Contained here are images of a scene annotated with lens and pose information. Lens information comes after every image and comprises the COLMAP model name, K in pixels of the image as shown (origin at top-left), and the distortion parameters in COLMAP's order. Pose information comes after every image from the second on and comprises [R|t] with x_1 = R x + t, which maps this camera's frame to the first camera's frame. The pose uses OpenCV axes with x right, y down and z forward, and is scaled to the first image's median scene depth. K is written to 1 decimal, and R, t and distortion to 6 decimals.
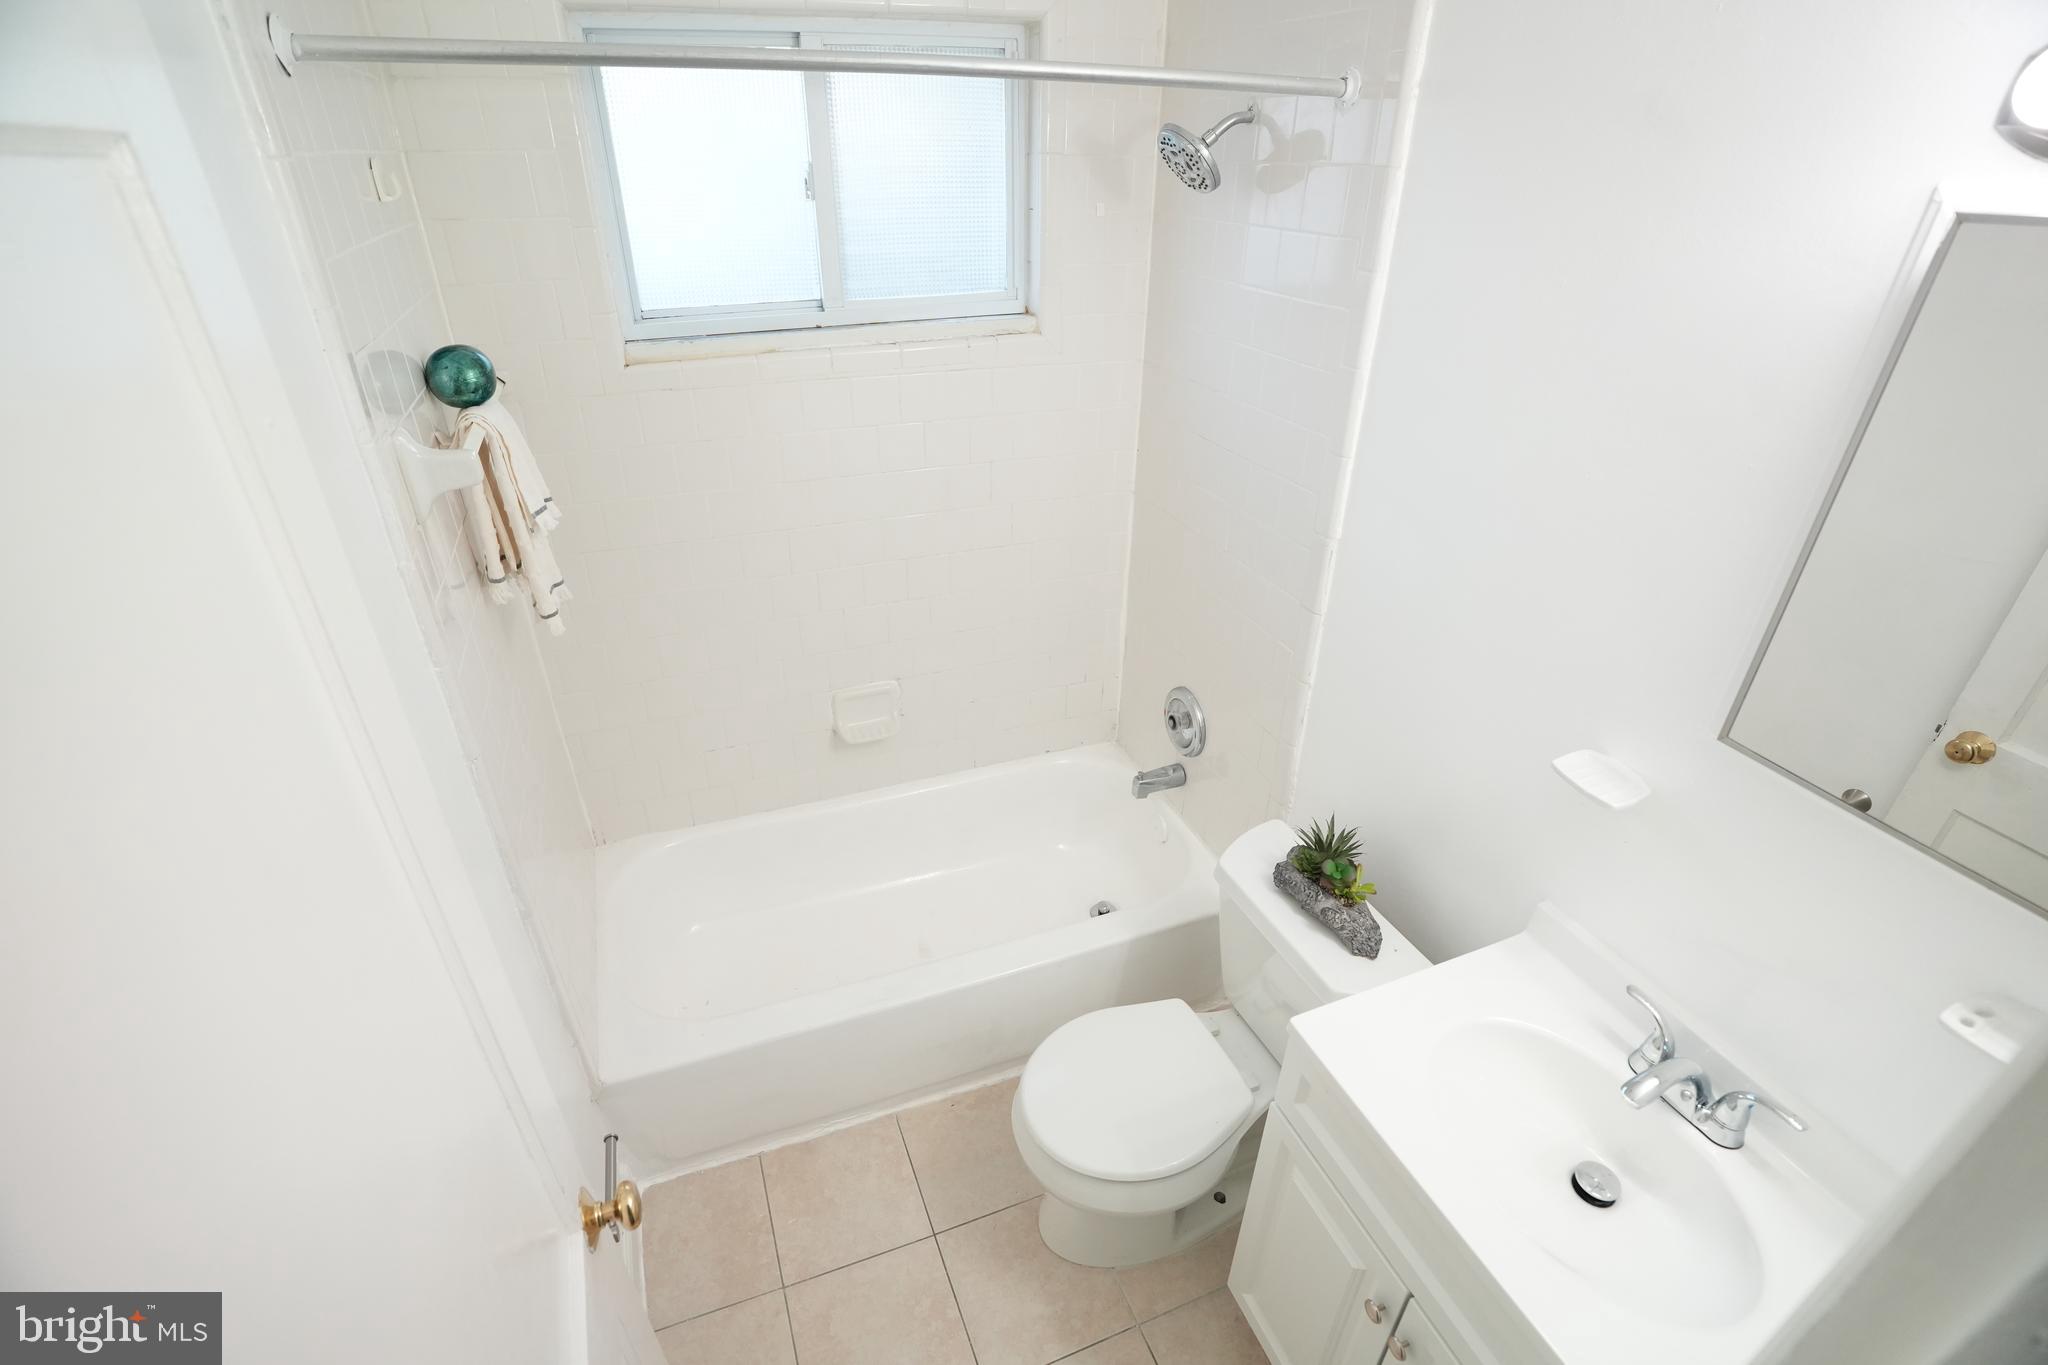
lens RADIAL K [[942.0, 0, 1018.7], [0, 942.0, 683.2], [0, 0, 1]] dist [-0.059671, 0.020527]
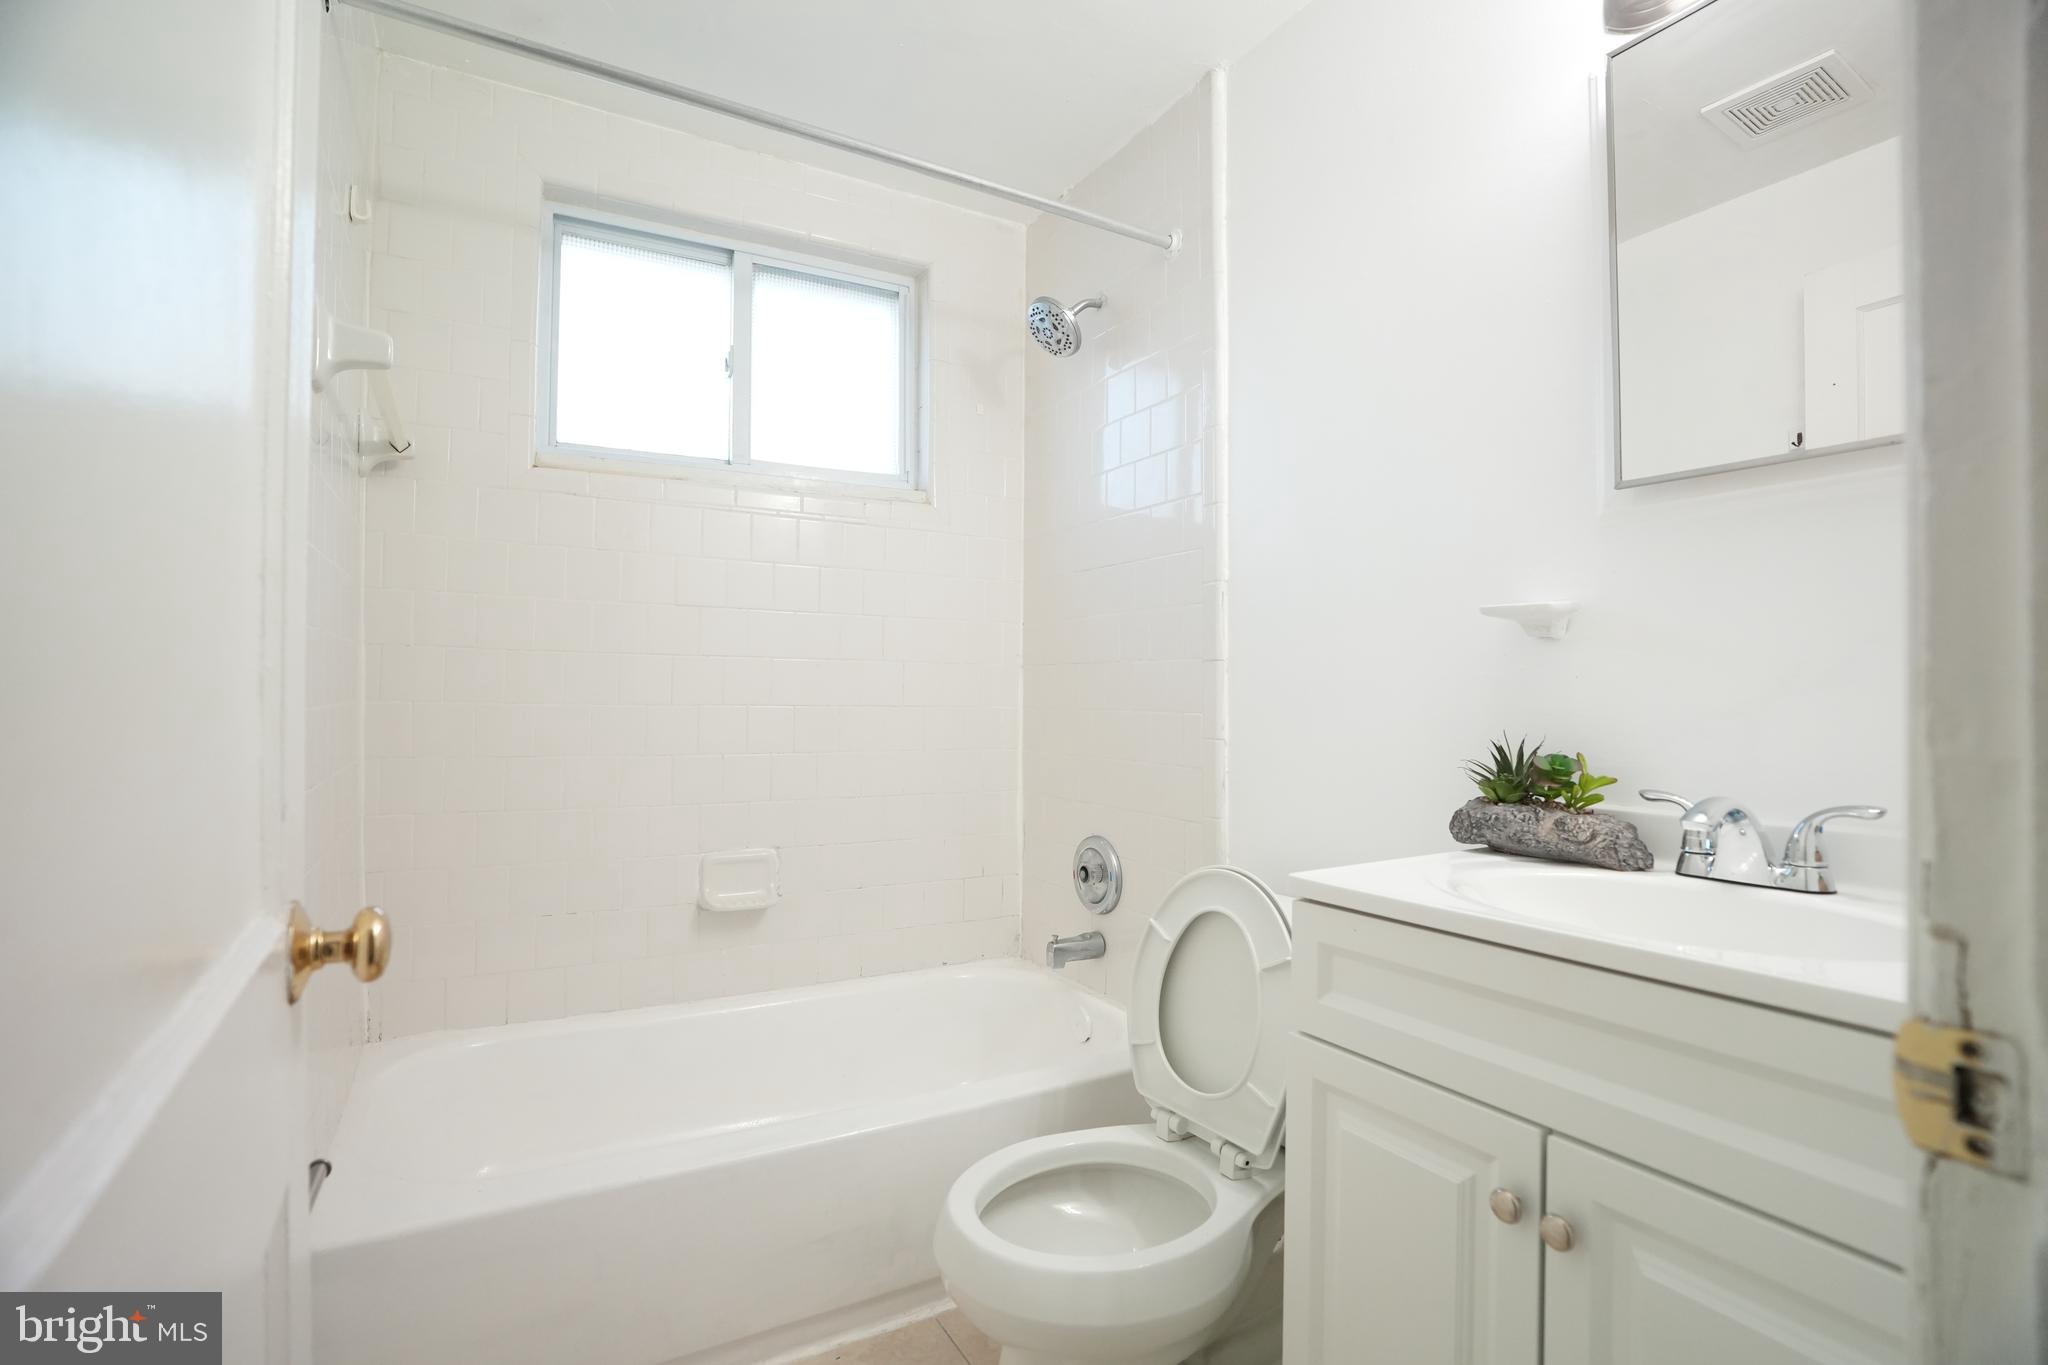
lens RADIAL K [[942.0, 0, 1018.7], [0, 942.0, 683.2], [0, 0, 1]] dist [-0.059671, 0.020527]
pose [[0.988841, -0.001199, 0.148967, -0.040471], [0.076600, 0.861741, -0.501532, 0.388149], [-0.127770, 0.507346, 0.852218, 0.157973]]
